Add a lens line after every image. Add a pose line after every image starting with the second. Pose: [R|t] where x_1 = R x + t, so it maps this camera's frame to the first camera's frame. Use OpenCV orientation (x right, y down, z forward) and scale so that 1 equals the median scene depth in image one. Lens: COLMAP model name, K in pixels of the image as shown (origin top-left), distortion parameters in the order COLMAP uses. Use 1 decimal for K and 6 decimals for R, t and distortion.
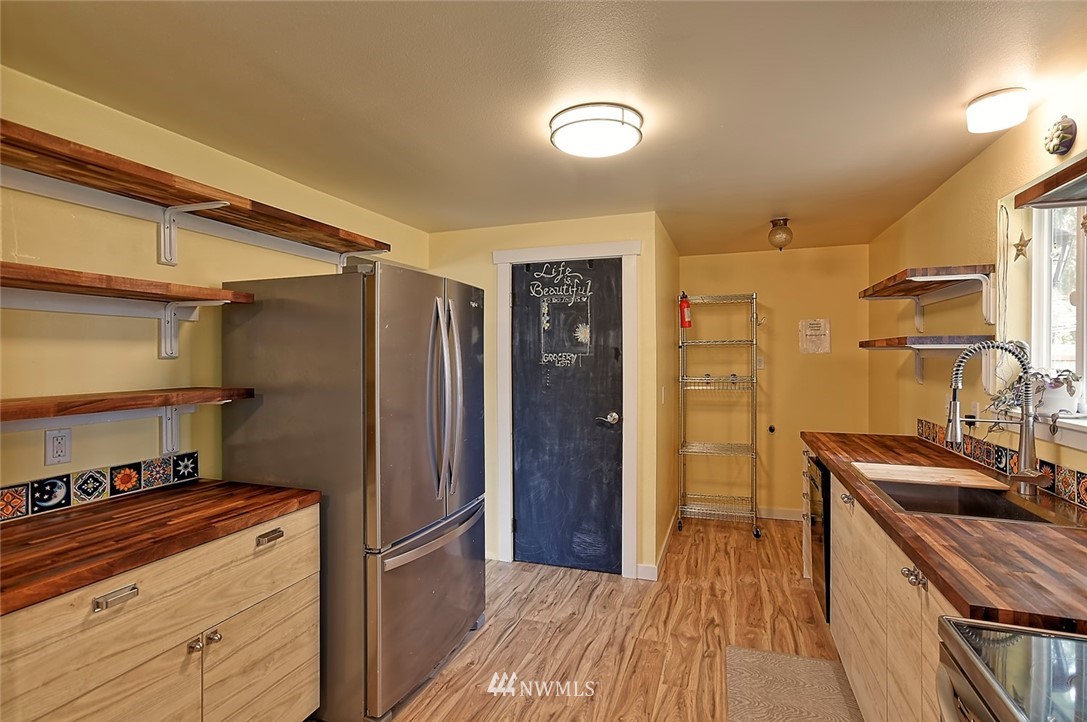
lens RADIAL K [[524.8, 0, 551.2], [0, 524.8, 359.8], [0, 0, 1]] dist [-0.013337, 0.012124]
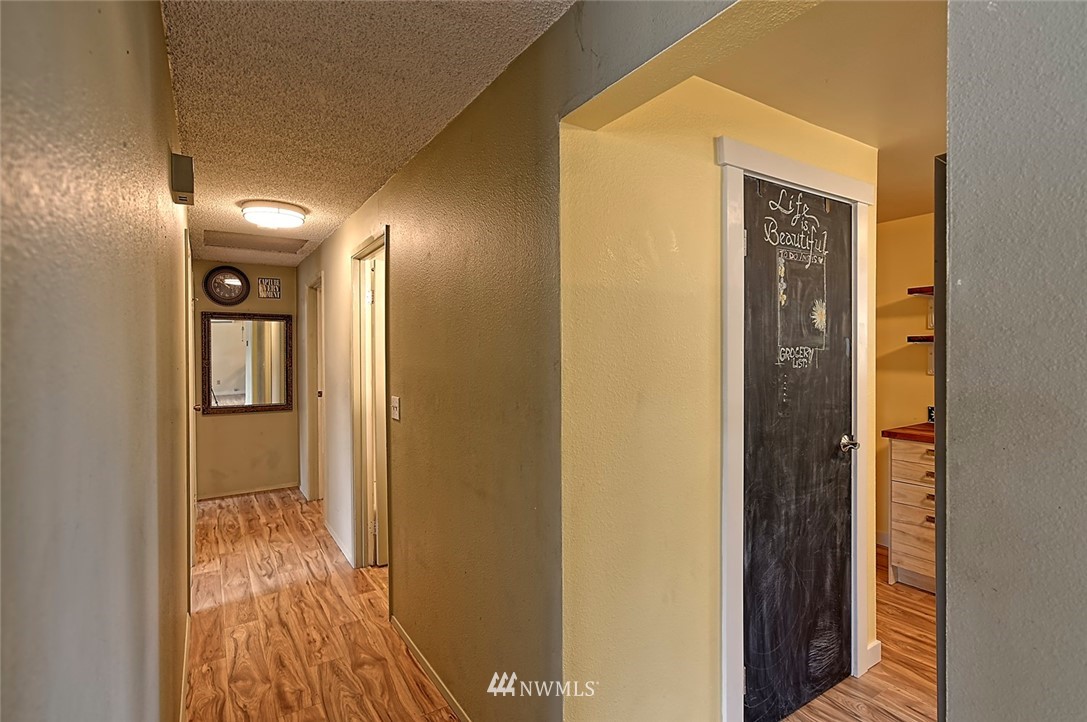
lens RADIAL K [[533.9, 0, 567.6], [0, 533.9, 358.8], [0, 0, 1]] dist [0.047617, 0.000083]
pose [[0.595256, -0.014705, 0.803401, -0.626835], [0.011700, 0.999885, 0.009632, -0.007656], [-0.803451, 0.003666, 0.595360, 0.847108]]
